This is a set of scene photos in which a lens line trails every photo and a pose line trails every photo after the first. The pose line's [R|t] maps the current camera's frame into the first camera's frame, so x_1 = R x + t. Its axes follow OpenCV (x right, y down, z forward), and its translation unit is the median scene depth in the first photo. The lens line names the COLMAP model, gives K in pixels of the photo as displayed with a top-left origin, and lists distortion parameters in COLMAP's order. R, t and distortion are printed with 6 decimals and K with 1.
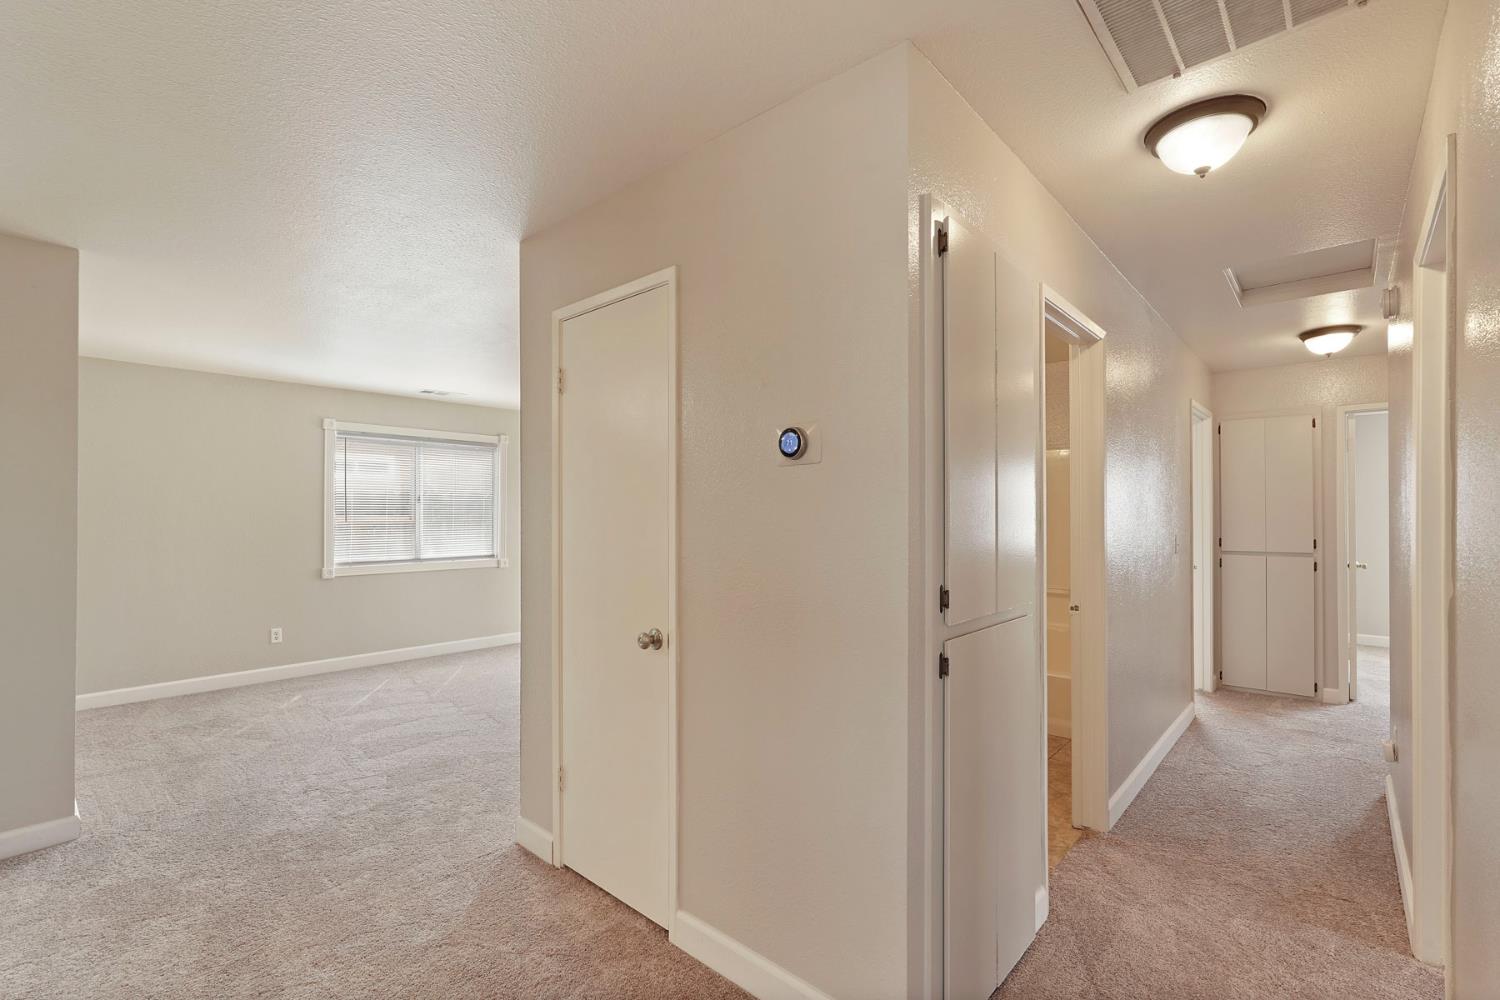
lens RADIAL K [[665.5, 0, 746.1], [0, 665.5, 499.2], [0, 0, 1]] dist [-0.013775, 0.010981]
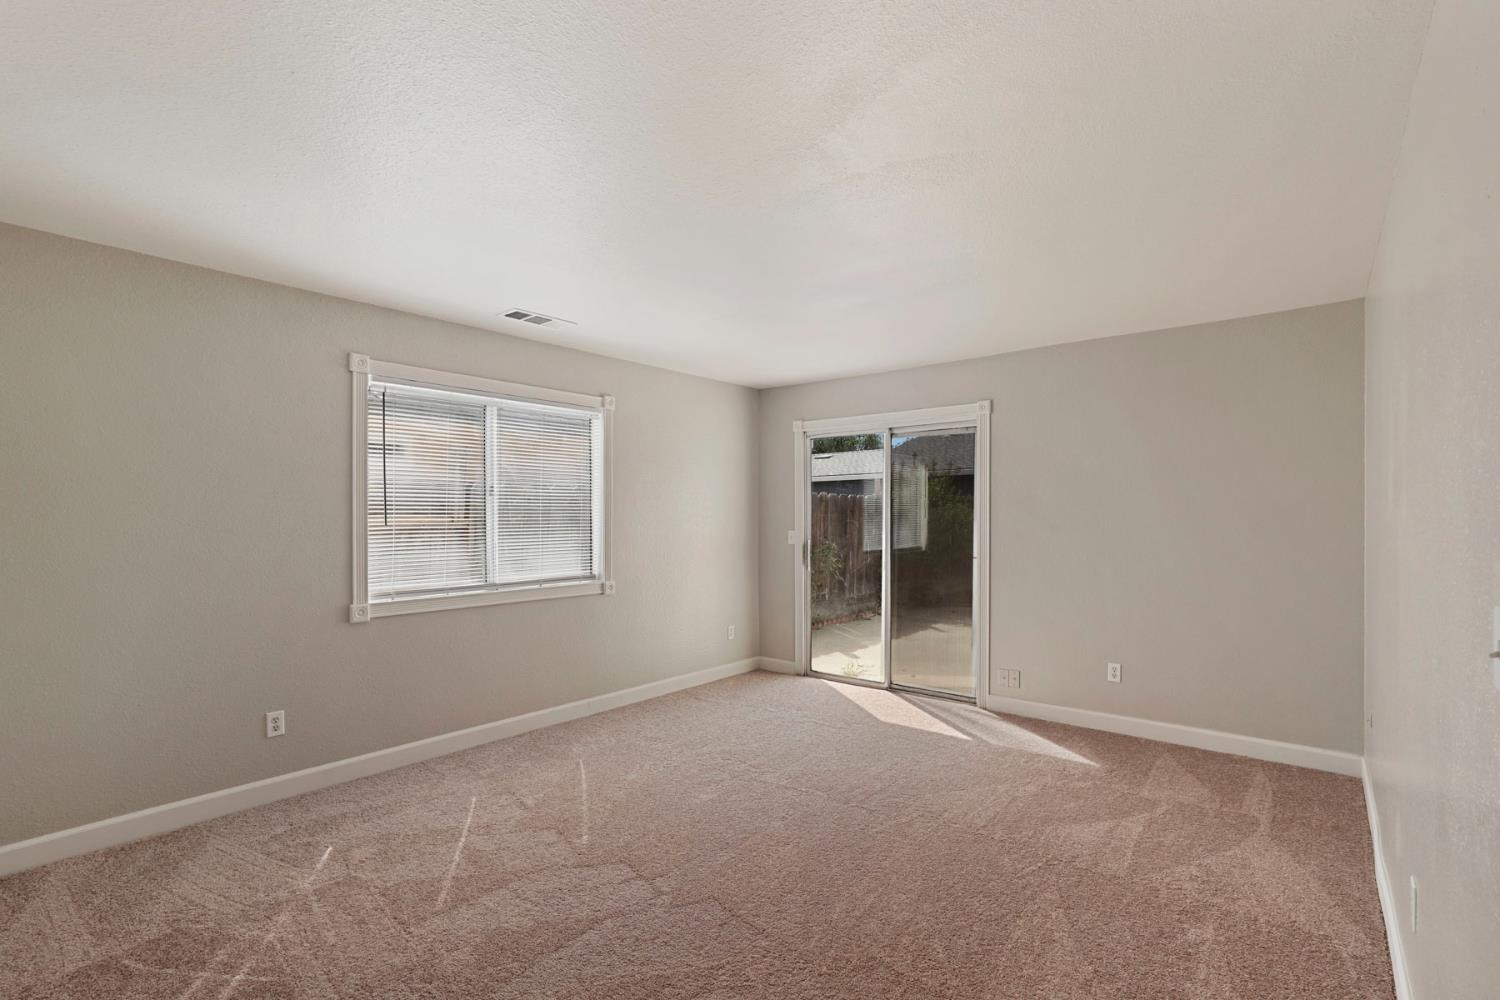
lens RADIAL K [[687.1, 0, 748.8], [0, 687.1, 507.2], [0, 0, 1]] dist [-0.001709, 0.000070]
pose [[0.999288, 0.001806, 0.037678, -0.302738], [-0.002172, 0.999951, 0.009666, 0.009848], [-0.037658, -0.009741, 0.999243, 0.369012]]
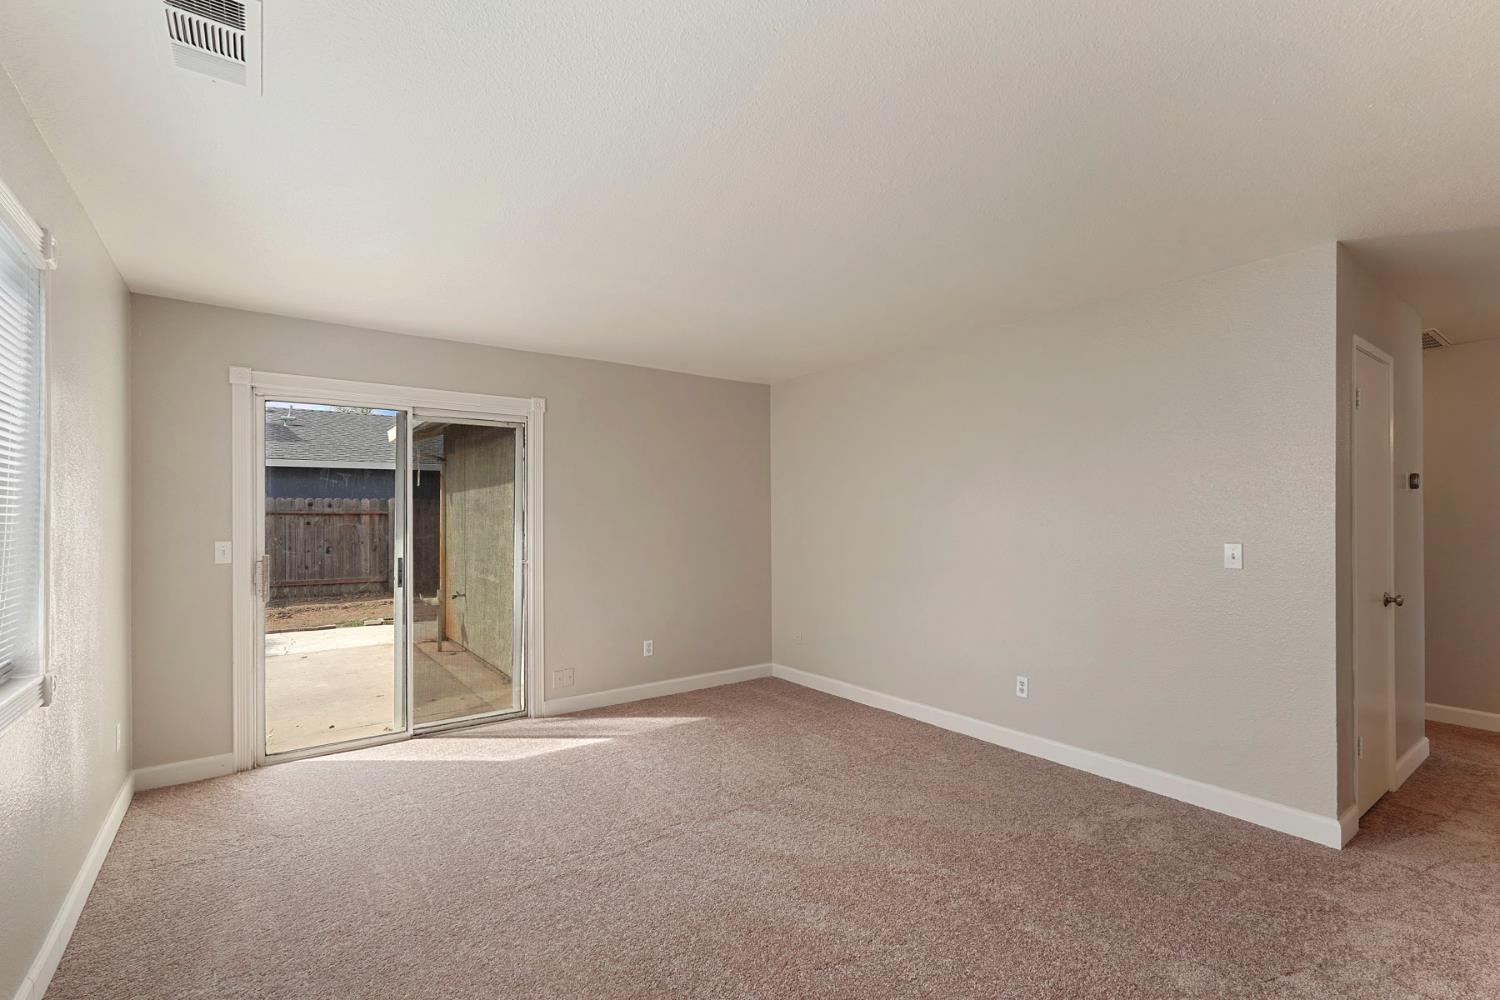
lens RADIAL K [[669.1, 0, 750.7], [0, 669.1, 515.0], [0, 0, 1]] dist [-0.001945, 0.001597]
pose [[0.201217, 0.005767, 0.979530, -0.687526], [-0.020332, 0.999792, -0.001710, 0.020313], [-0.979336, -0.019571, 0.201293, 0.774420]]
